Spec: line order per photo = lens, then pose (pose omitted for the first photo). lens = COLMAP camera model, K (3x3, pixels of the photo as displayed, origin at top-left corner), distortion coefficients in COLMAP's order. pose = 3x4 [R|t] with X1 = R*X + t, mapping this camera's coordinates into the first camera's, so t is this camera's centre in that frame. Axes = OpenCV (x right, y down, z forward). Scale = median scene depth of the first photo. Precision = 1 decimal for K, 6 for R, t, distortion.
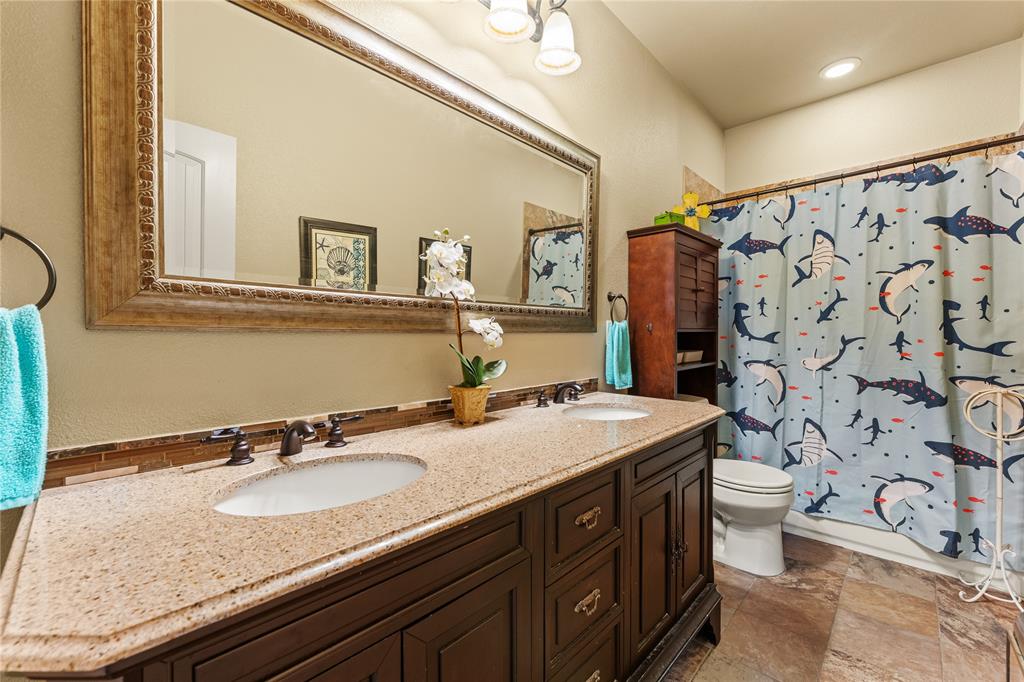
lens RADIAL K [[417.8, 0, 512.3], [0, 417.8, 338.3], [0, 0, 1]] dist [0.002725, -0.000084]
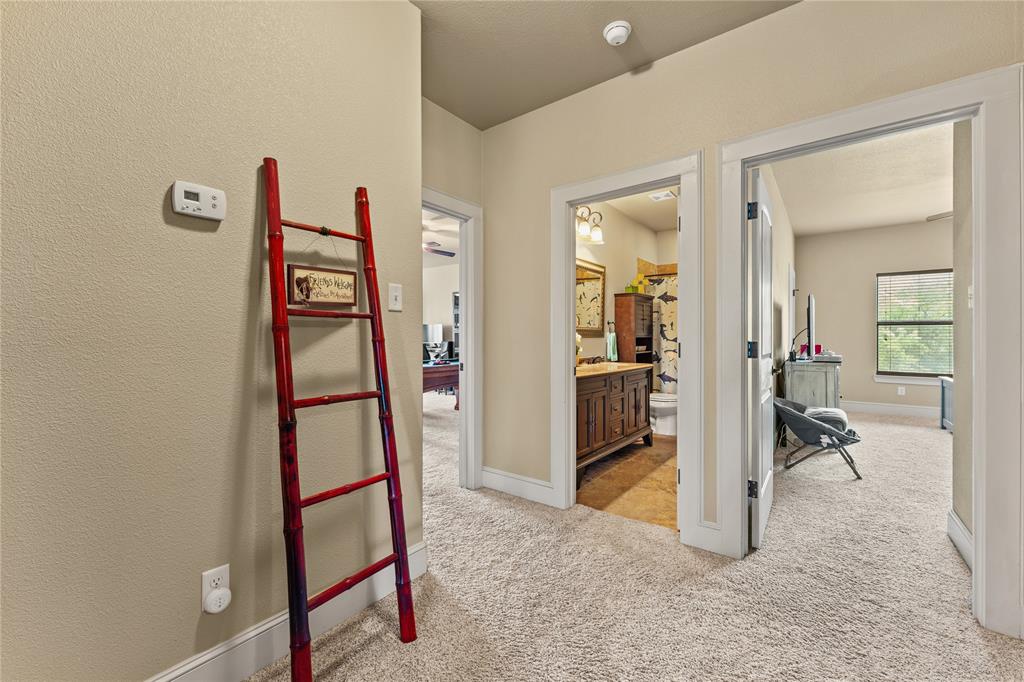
lens RADIAL K [[417.8, 0, 504.9], [0, 417.8, 337.1], [0, 0, 1]] dist [0.002725, -0.000084]
pose [[0.995374, 0.000206, 0.096078, -0.526379], [0.000931, 0.999930, -0.011787, 0.009299], [-0.096074, 0.011822, 0.995304, -1.186278]]
